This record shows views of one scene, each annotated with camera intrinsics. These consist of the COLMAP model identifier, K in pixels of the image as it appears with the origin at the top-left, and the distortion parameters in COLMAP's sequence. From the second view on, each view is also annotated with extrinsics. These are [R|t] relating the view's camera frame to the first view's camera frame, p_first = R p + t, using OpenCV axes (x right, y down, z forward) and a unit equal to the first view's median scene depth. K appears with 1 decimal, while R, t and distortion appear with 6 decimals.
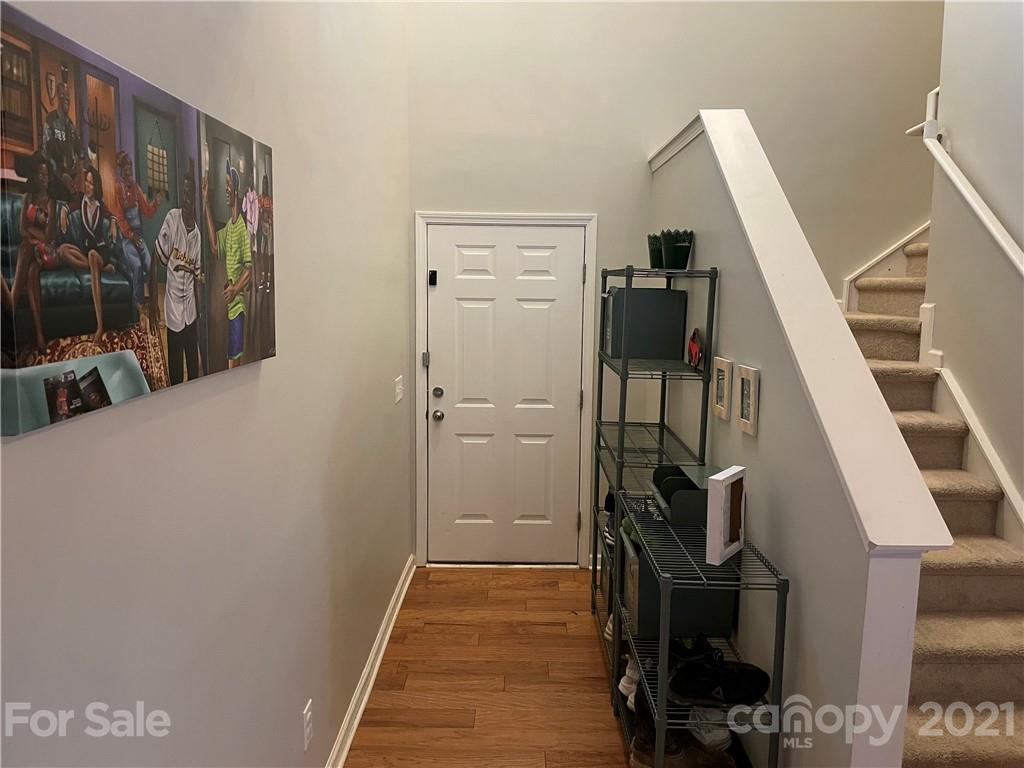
lens RADIAL K [[776.8, 0, 510.3], [0, 776.8, 375.8], [0, 0, 1]] dist [0.061913, -0.088493]
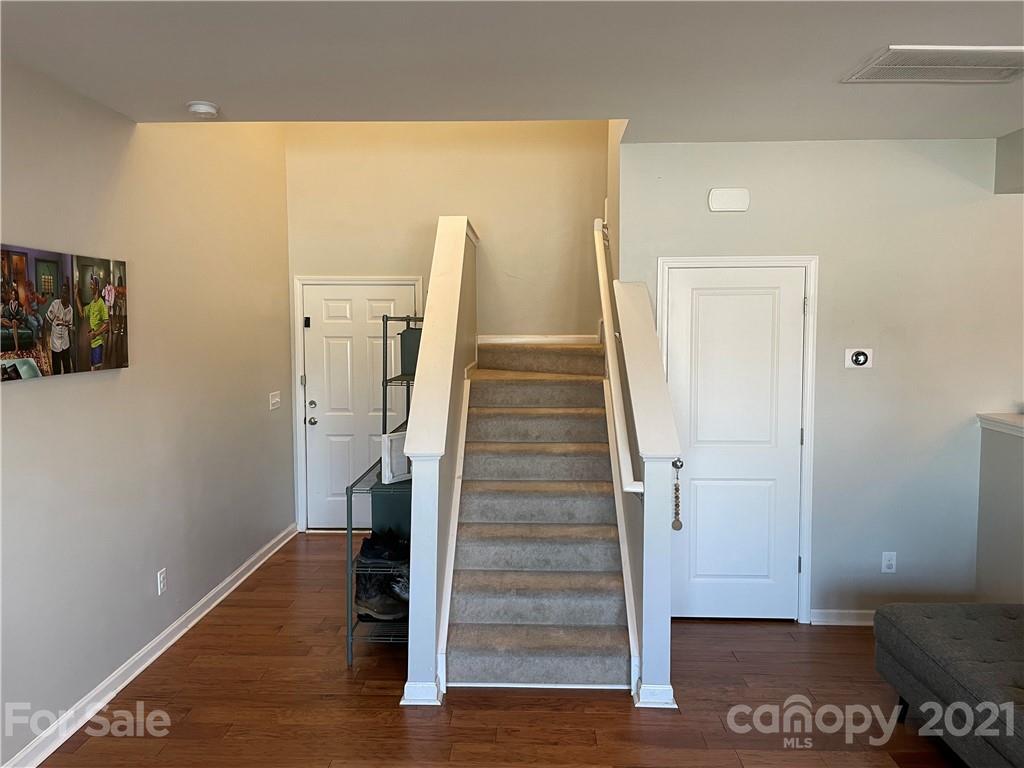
lens RADIAL K [[776.8, 0, 510.9], [0, 776.8, 378.3], [0, 0, 1]] dist [0.061913, -0.088493]
pose [[0.999800, -0.009005, -0.017835, 0.928591], [0.008181, 0.998920, -0.045744, 0.134872], [0.018228, 0.045589, 0.998794, -1.256000]]
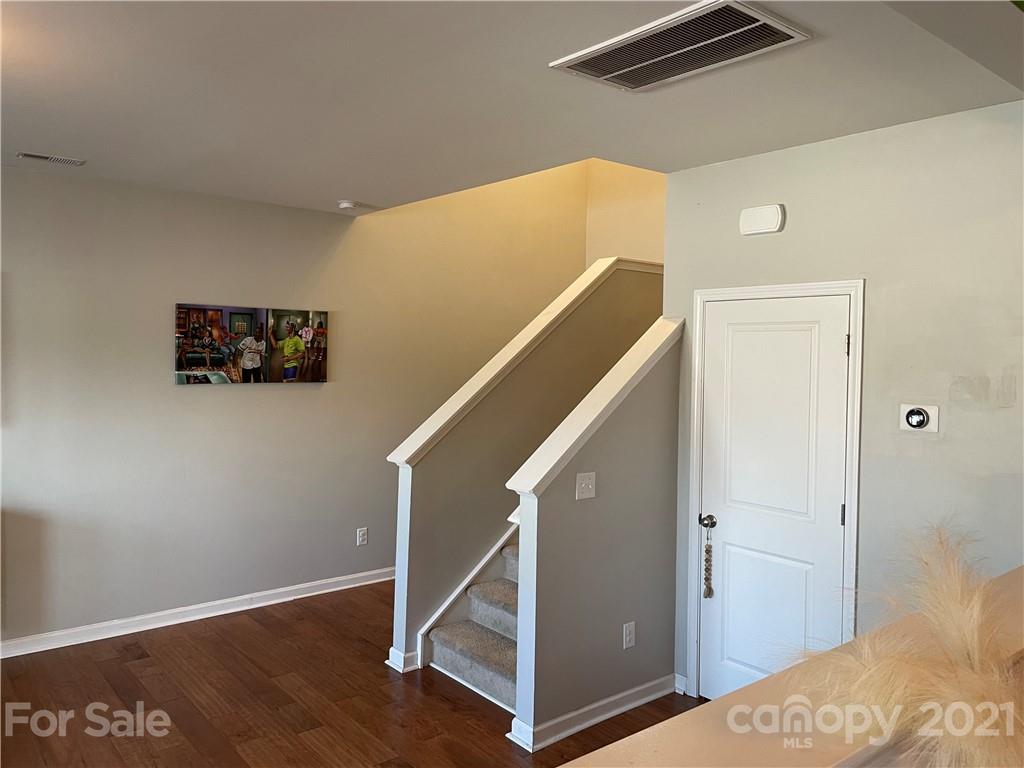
lens RADIAL K [[776.8, 0, 525.7], [0, 776.8, 374.6], [0, 0, 1]] dist [0.061913, -0.088493]
pose [[0.657434, 0.026176, -0.753057, 3.191805], [-0.102470, 0.993218, -0.054933, 0.039694], [0.746512, 0.113281, 0.655658, -0.456407]]
